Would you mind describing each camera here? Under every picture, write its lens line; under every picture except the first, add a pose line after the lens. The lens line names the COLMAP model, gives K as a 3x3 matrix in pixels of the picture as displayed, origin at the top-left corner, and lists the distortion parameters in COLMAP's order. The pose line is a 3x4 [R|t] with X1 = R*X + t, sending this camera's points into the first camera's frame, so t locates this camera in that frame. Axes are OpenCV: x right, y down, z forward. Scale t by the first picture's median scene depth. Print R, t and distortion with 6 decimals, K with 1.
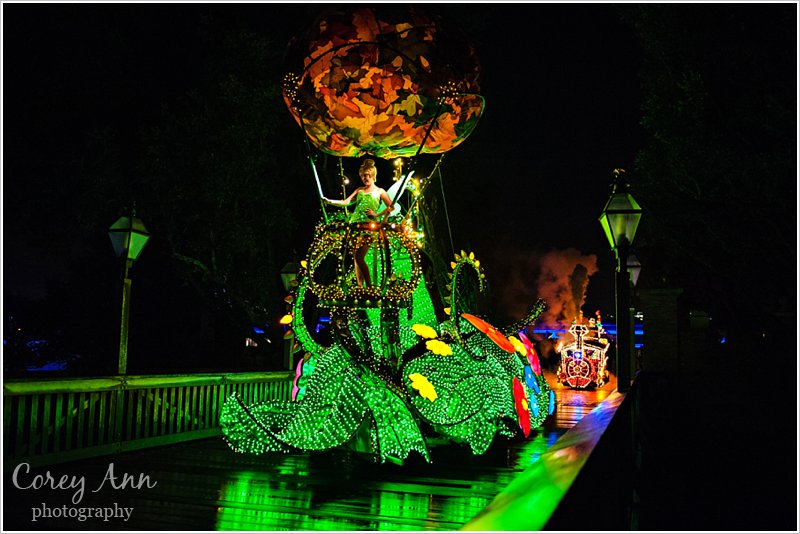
lens RADIAL K [[717.2, 0, 400.0], [0, 717.2, 267.0], [0, 0, 1]] dist [-0.016061, 0.000194]
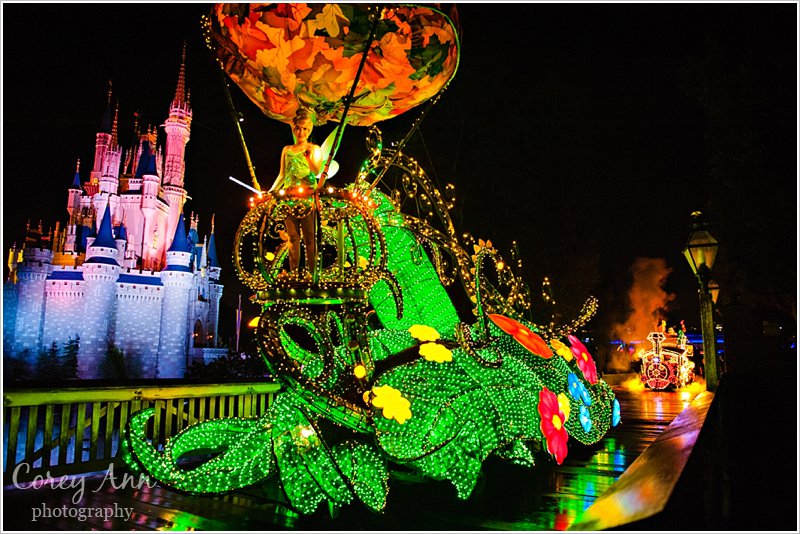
lens RADIAL K [[527.9, 0, 402.8], [0, 527.9, 269.9], [0, 0, 1]] dist [-0.066198, 0.000356]
pose [[0.974264, -0.048317, -0.220170, 0.102053], [0.036500, 0.997682, -0.057431, 0.034191], [0.222435, 0.047917, 0.973769, 0.266726]]
